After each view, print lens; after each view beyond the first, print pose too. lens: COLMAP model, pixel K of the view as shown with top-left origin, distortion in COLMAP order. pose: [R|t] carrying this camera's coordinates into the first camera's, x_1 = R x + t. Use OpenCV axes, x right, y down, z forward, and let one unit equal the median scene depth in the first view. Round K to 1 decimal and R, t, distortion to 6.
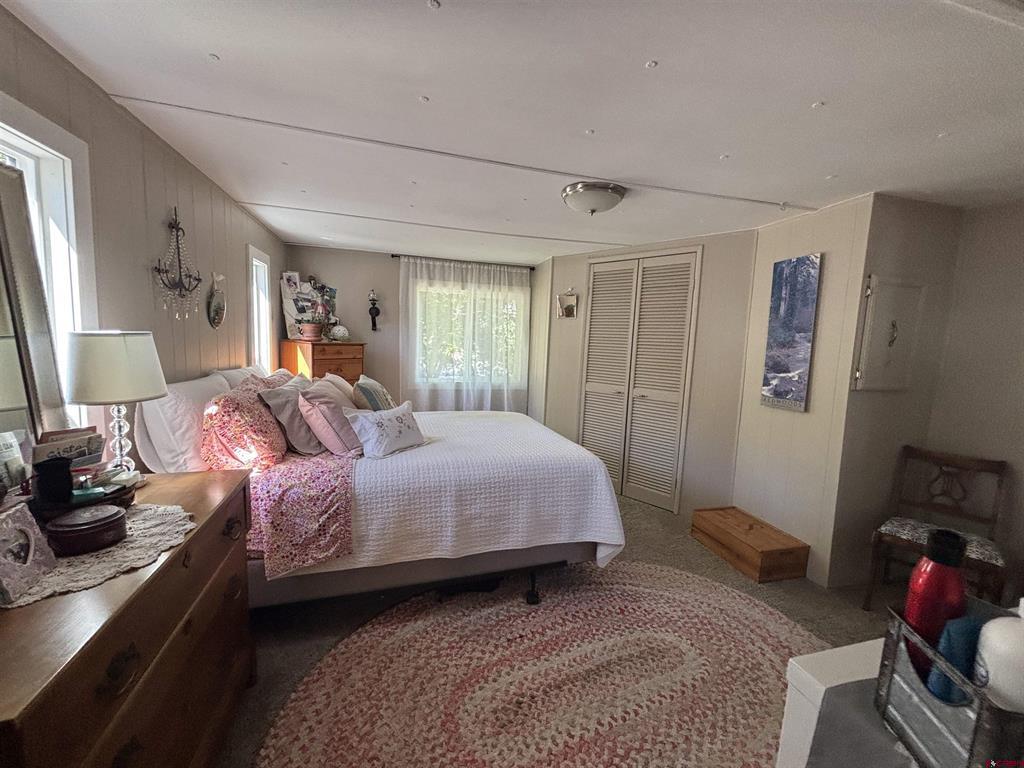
lens RADIAL K [[411.6, 0, 512.0], [0, 411.6, 384.0], [0, 0, 1]] dist [0.000030, 0.000369]
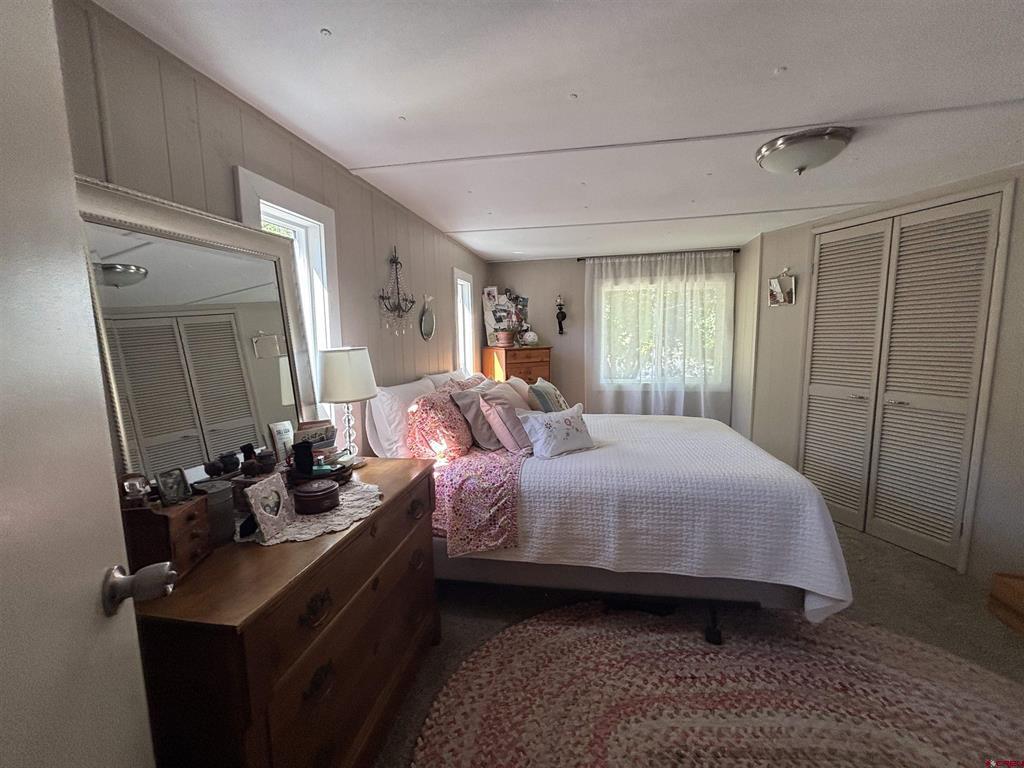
lens RADIAL K [[411.6, 0, 512.0], [0, 411.6, 384.0], [0, 0, 1]] dist [0.000030, 0.000369]
pose [[0.885217, 0.000978, -0.465178, 0.080631], [-0.000555, 0.999999, 0.001045, -0.008625], [0.465178, -0.000667, 0.885217, 0.047108]]
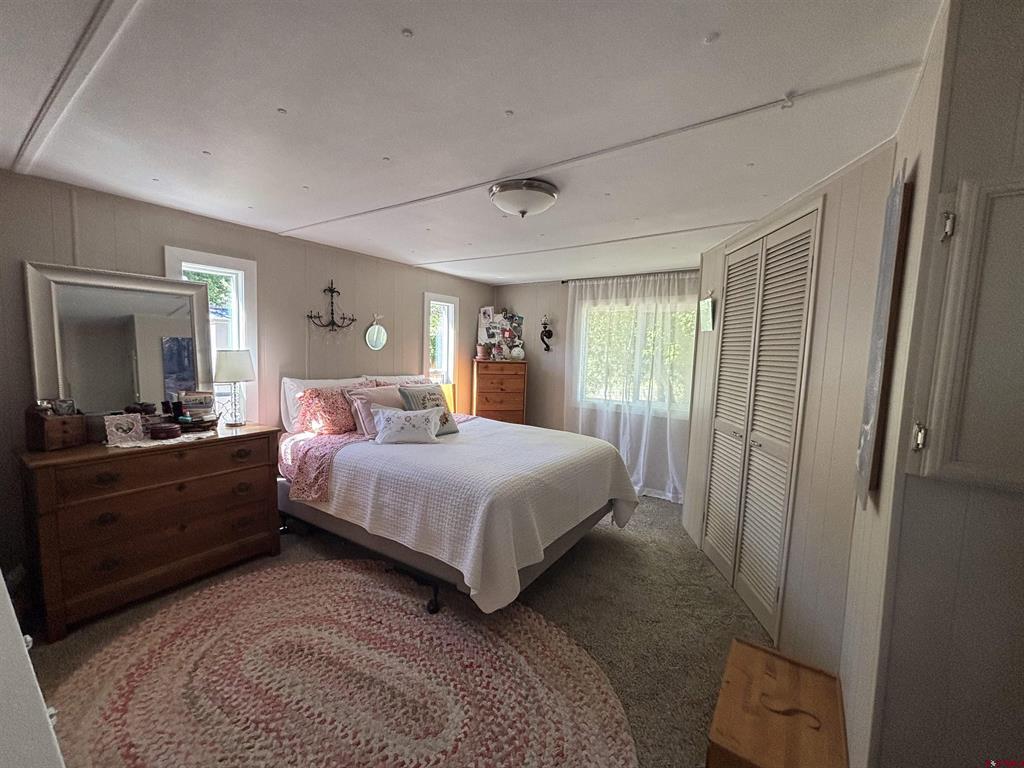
lens RADIAL K [[411.6, 0, 512.0], [0, 411.6, 384.0], [0, 0, 1]] dist [0.000030, 0.000369]
pose [[0.633880, 0.049170, -0.771867, 0.987704], [-0.093232, 0.995558, -0.013145, -0.036332], [0.767792, 0.080295, 0.635648, 0.485257]]
